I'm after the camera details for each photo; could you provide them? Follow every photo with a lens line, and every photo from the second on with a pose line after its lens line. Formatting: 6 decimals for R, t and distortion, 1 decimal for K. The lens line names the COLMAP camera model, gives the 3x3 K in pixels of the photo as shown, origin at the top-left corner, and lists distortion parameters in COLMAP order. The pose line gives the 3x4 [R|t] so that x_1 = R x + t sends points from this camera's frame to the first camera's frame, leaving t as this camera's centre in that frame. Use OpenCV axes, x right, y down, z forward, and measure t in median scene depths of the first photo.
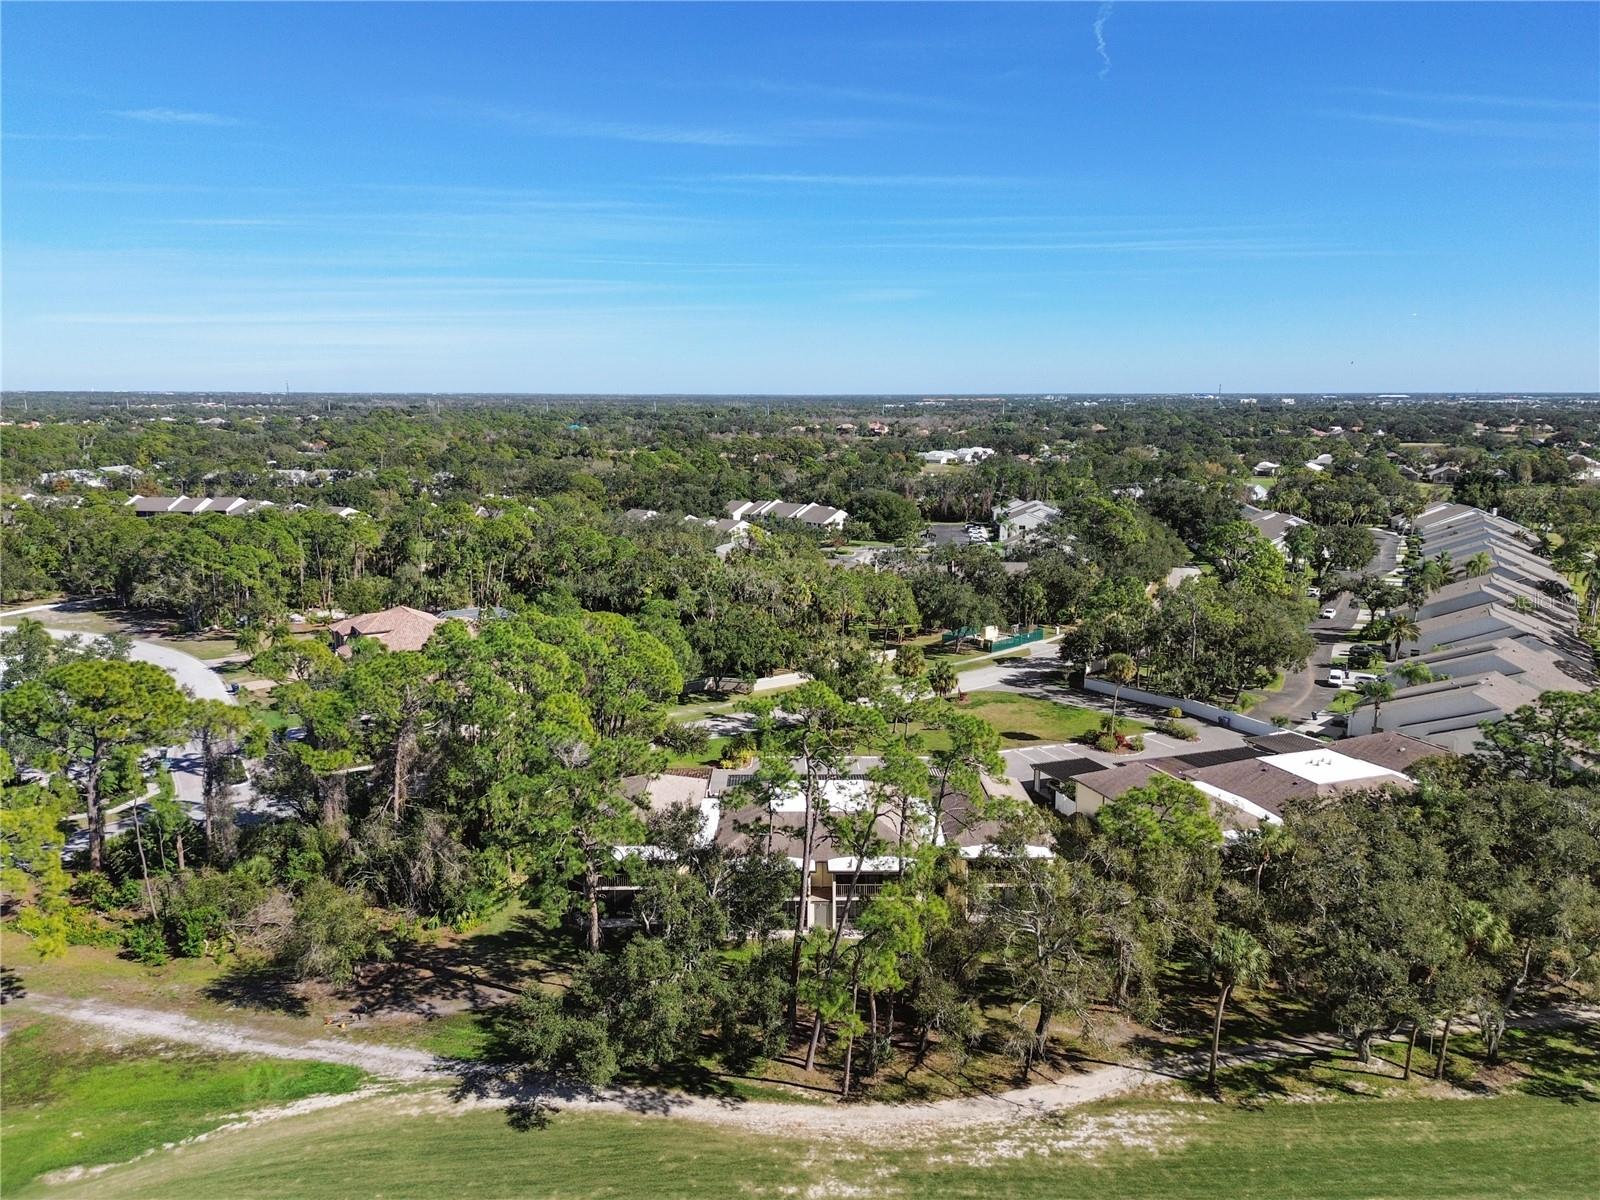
lens RADIAL K [[1119.2, 0, 799.3], [0, 1119.2, 604.9], [0, 0, 1]] dist [0.067082, -0.058334]
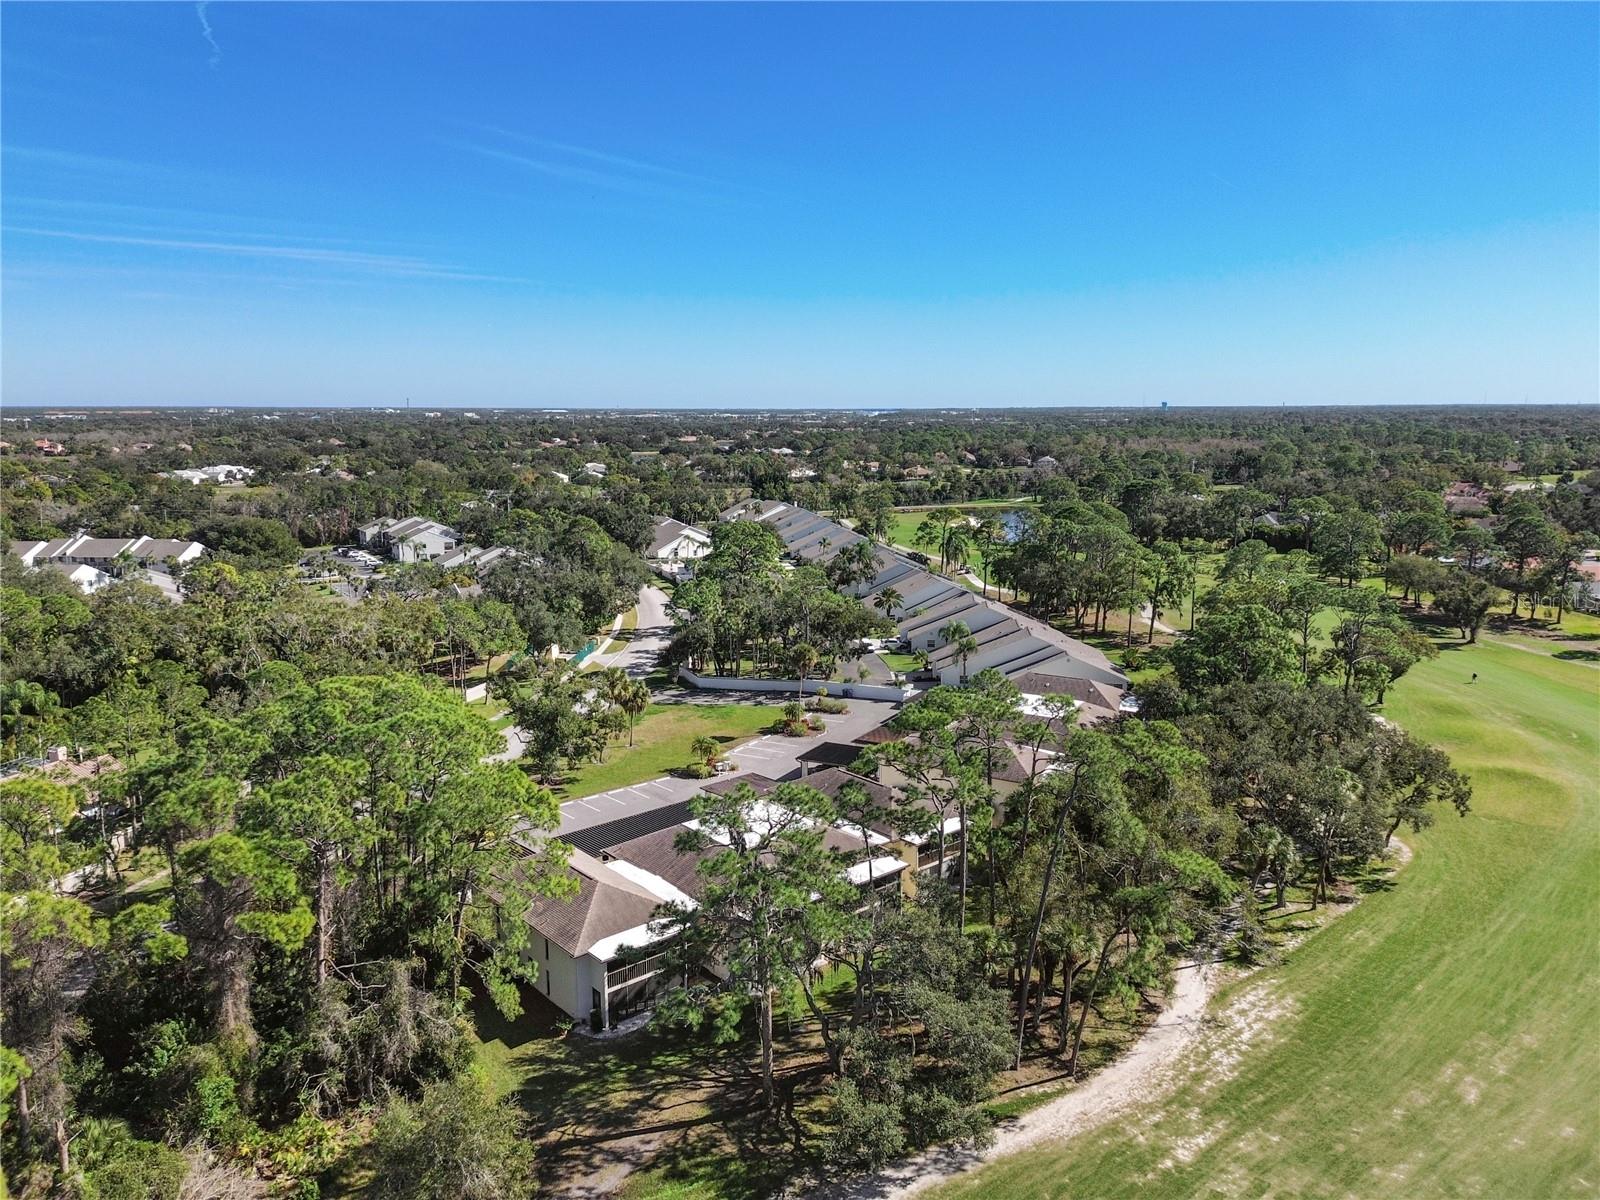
lens RADIAL K [[1125.0, 0, 800.0], [0, 1125.0, 600.0], [0, 0, 1]] dist [0.064144, -0.060004]
pose [[0.771349, -0.110221, 0.626794, -0.570581], [0.120482, 0.992369, 0.026239, -0.039255], [-0.624903, 0.055278, 0.778743, 0.247900]]
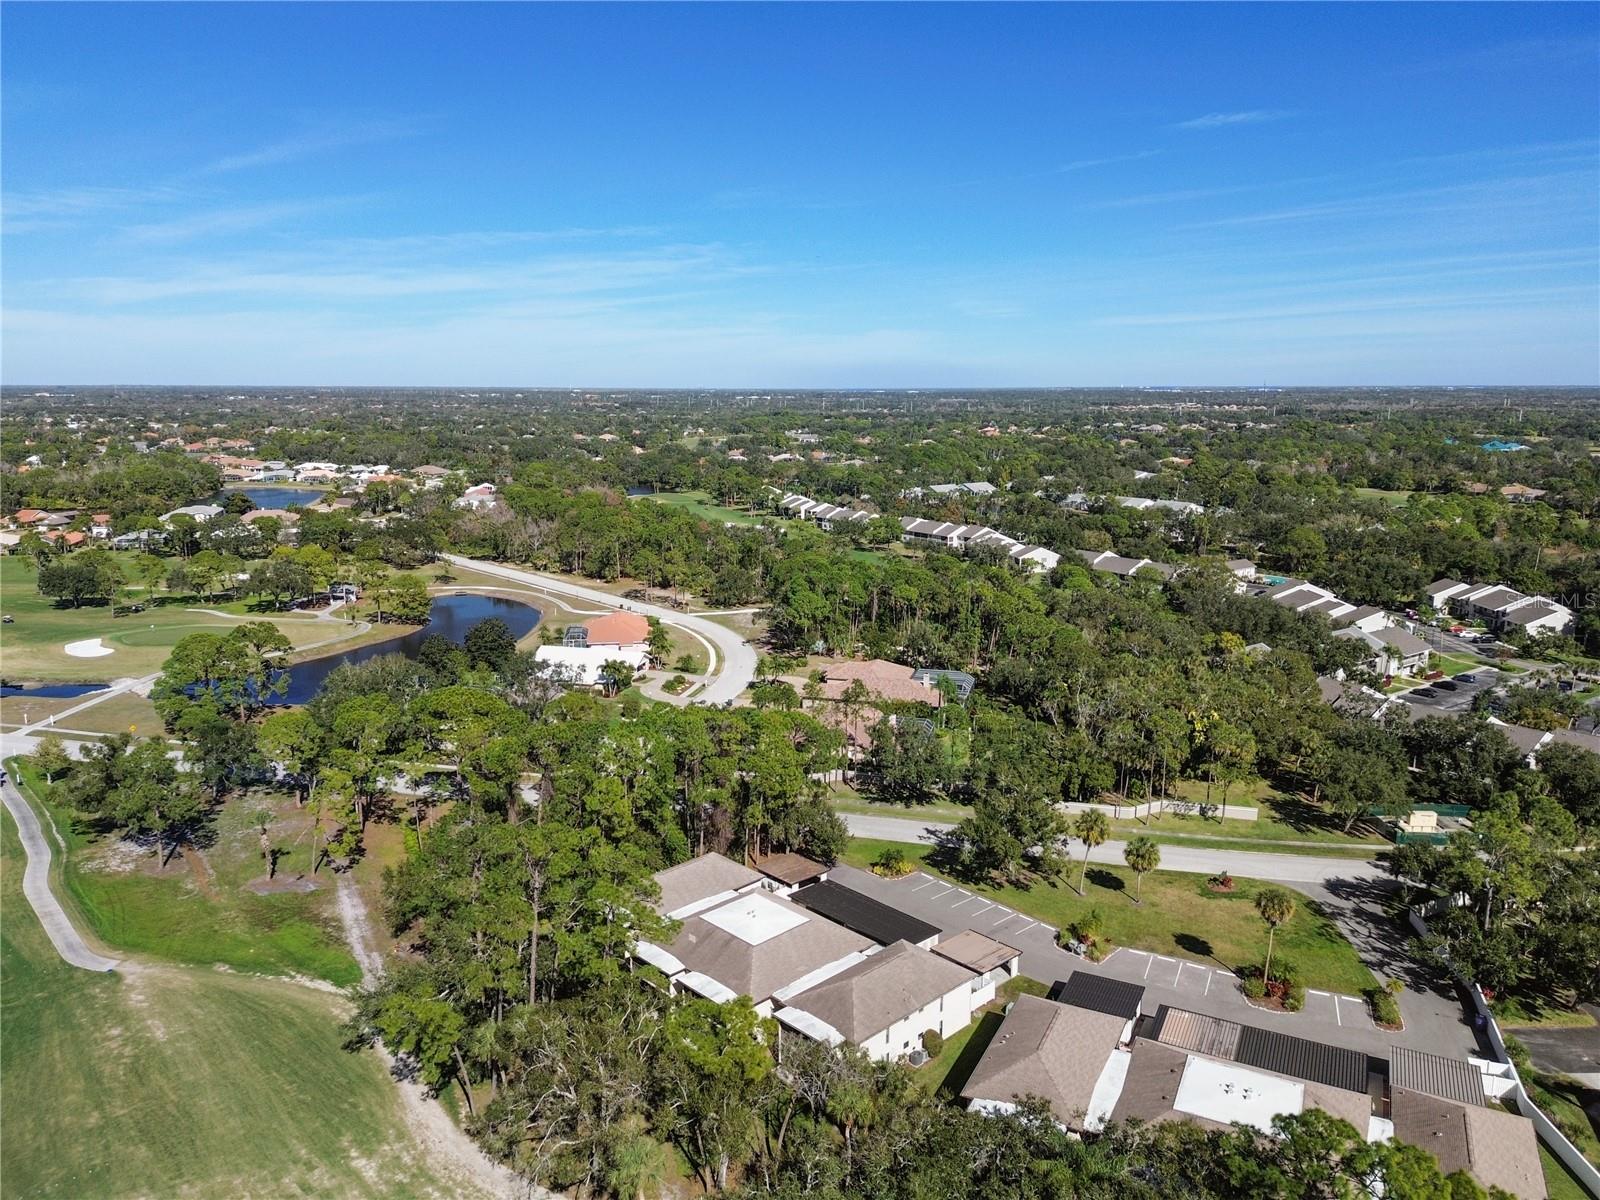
lens RADIAL K [[1113.9, 0, 796.4], [0, 1113.9, 590.5], [0, 0, 1]] dist [0.084585, -0.084132]
pose [[0.681380, 0.129038, -0.720466, 0.927741], [-0.134587, 0.989641, 0.049963, -0.253178], [0.719450, 0.062922, 0.691688, 0.223958]]
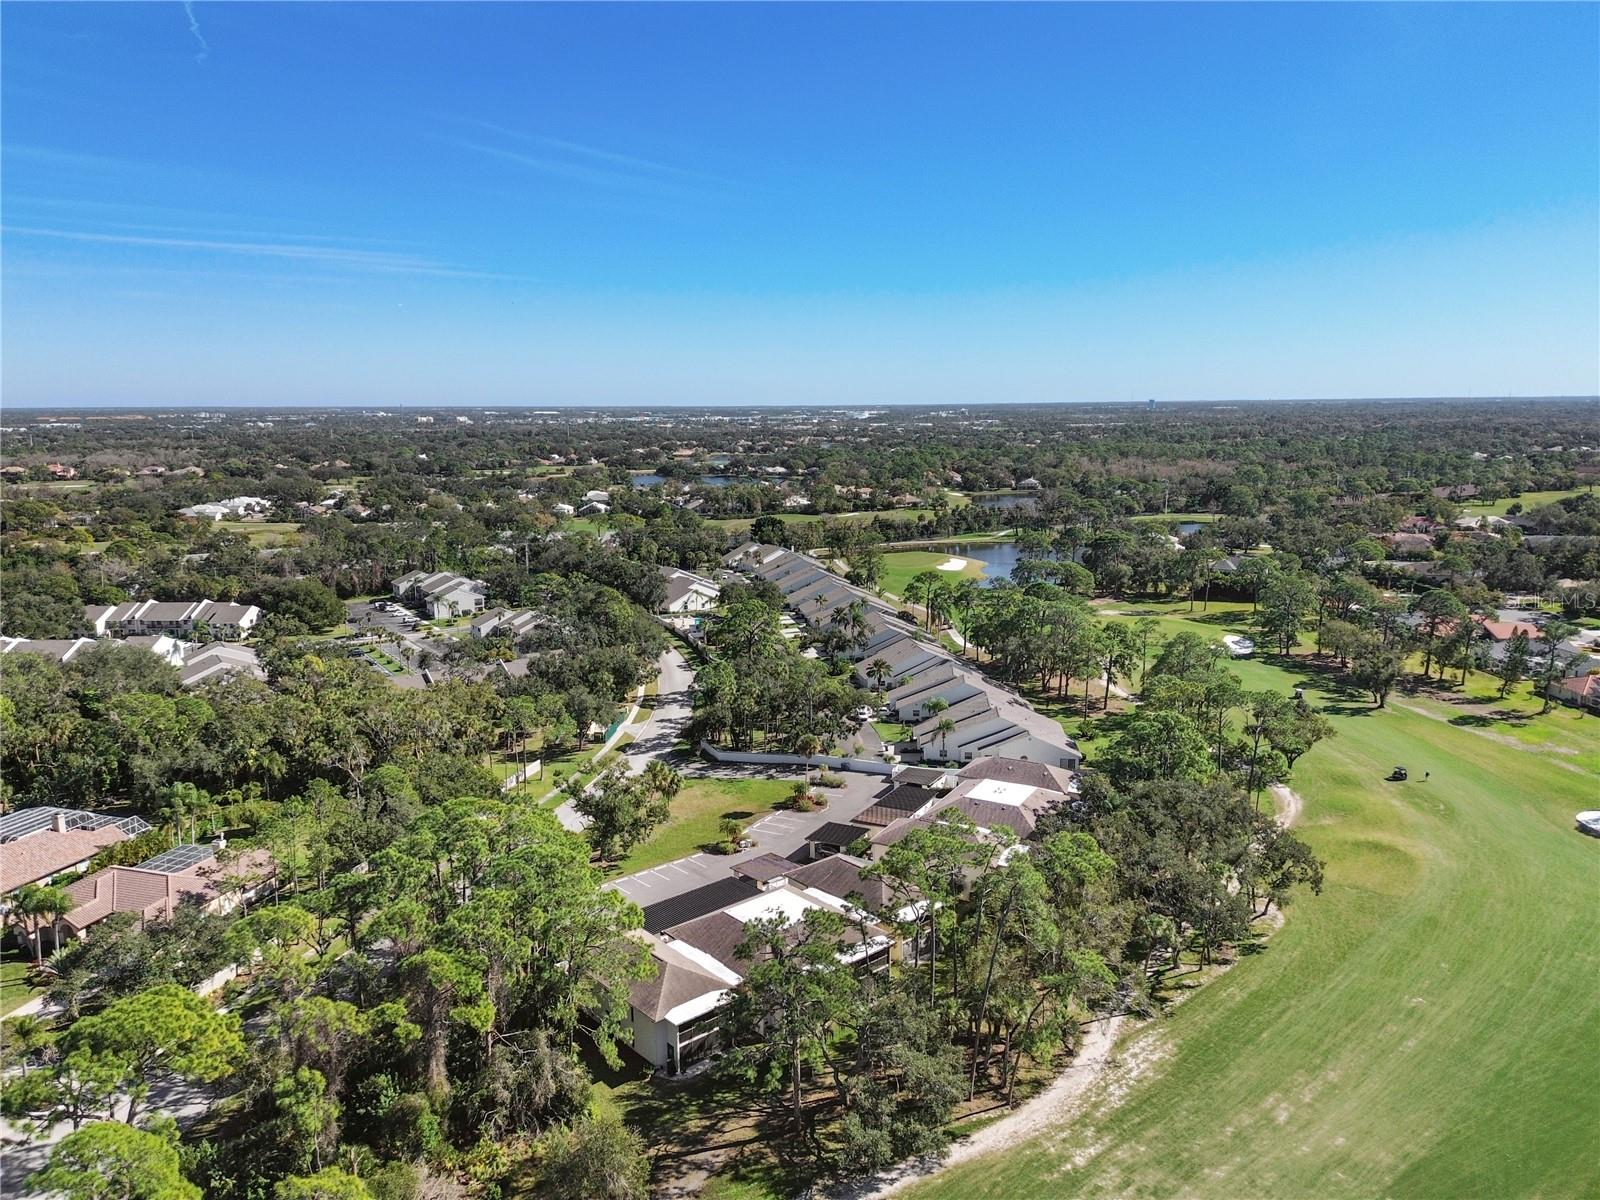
lens RADIAL K [[1119.2, 0, 799.3], [0, 1119.2, 604.9], [0, 0, 1]] dist [0.067082, -0.058334]
pose [[0.766225, -0.120479, 0.631177, -0.774364], [0.128317, 0.991170, 0.033422, -0.223111], [-0.629630, 0.055382, 0.774919, -0.002775]]
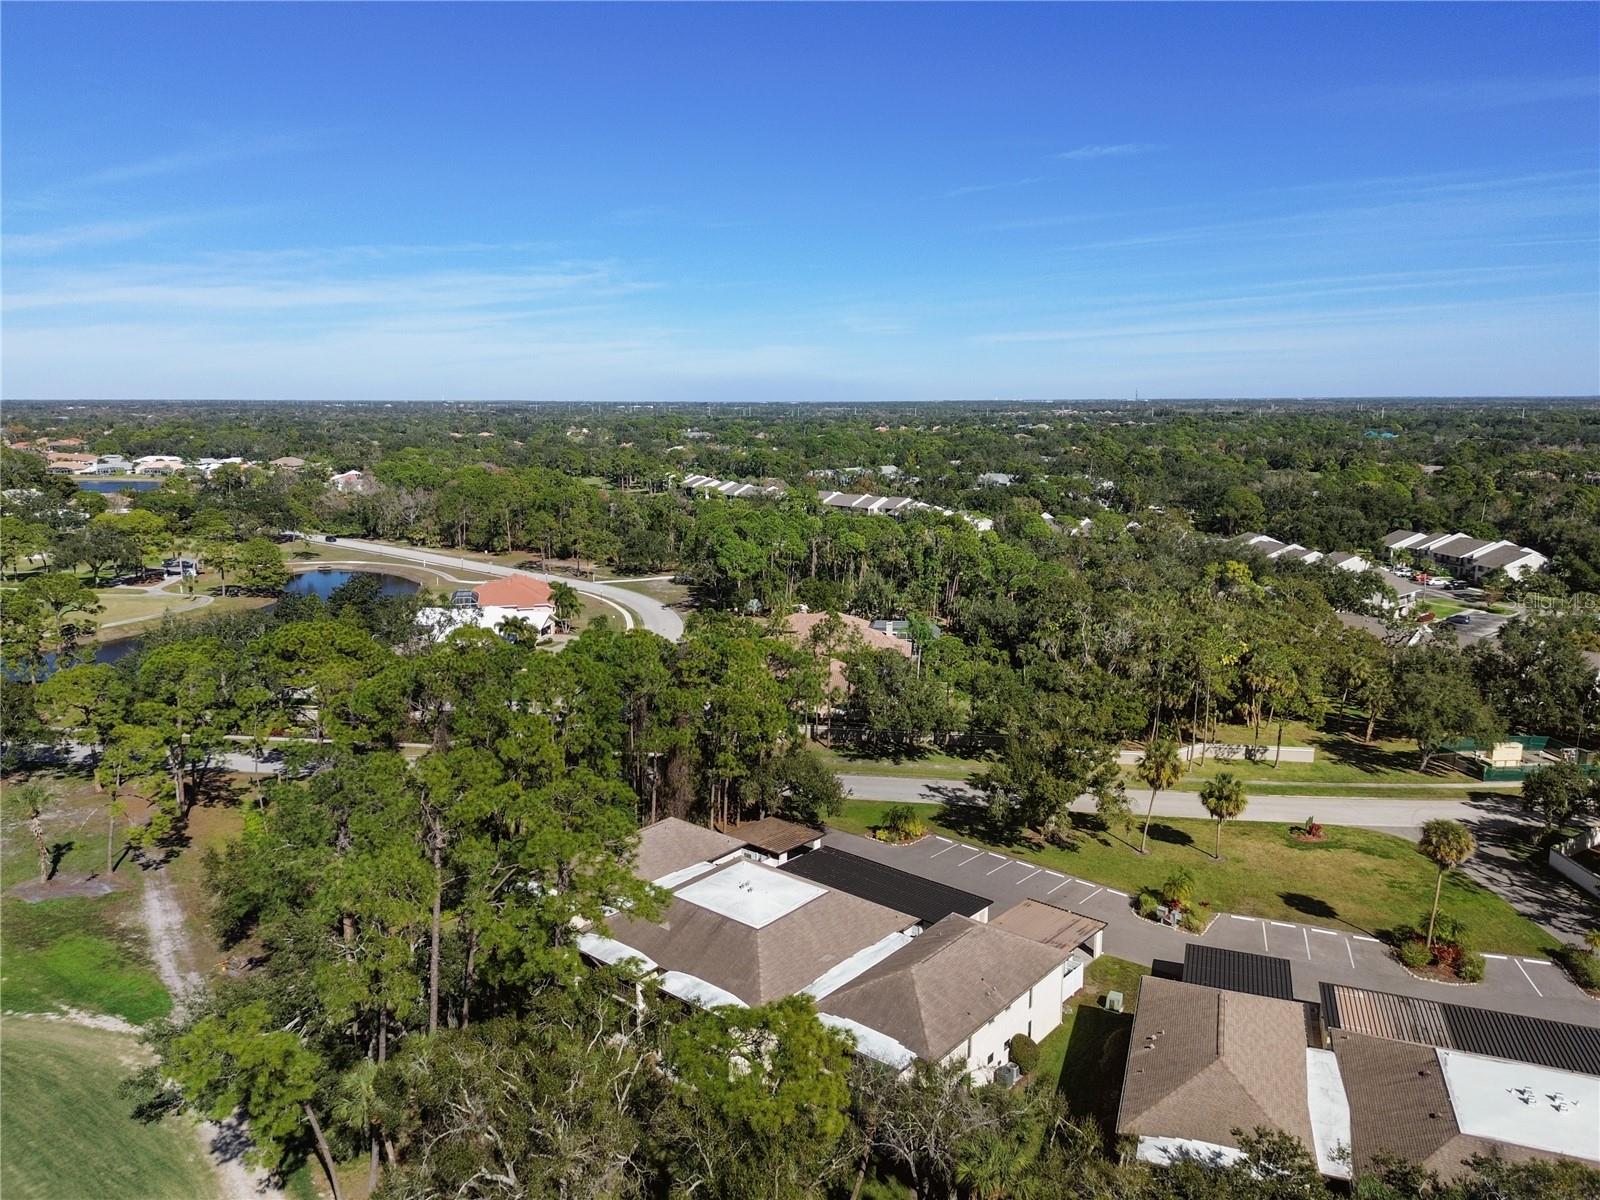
lens RADIAL K [[1119.2, 0, 793.9], [0, 1119.2, 588.9], [0, 0, 1]] dist [0.078169, -0.074582]
pose [[0.751964, 0.105822, -0.650655, 0.615121], [-0.118087, 0.992689, 0.024976, -0.083930], [0.648541, 0.058053, 0.758963, 0.414814]]
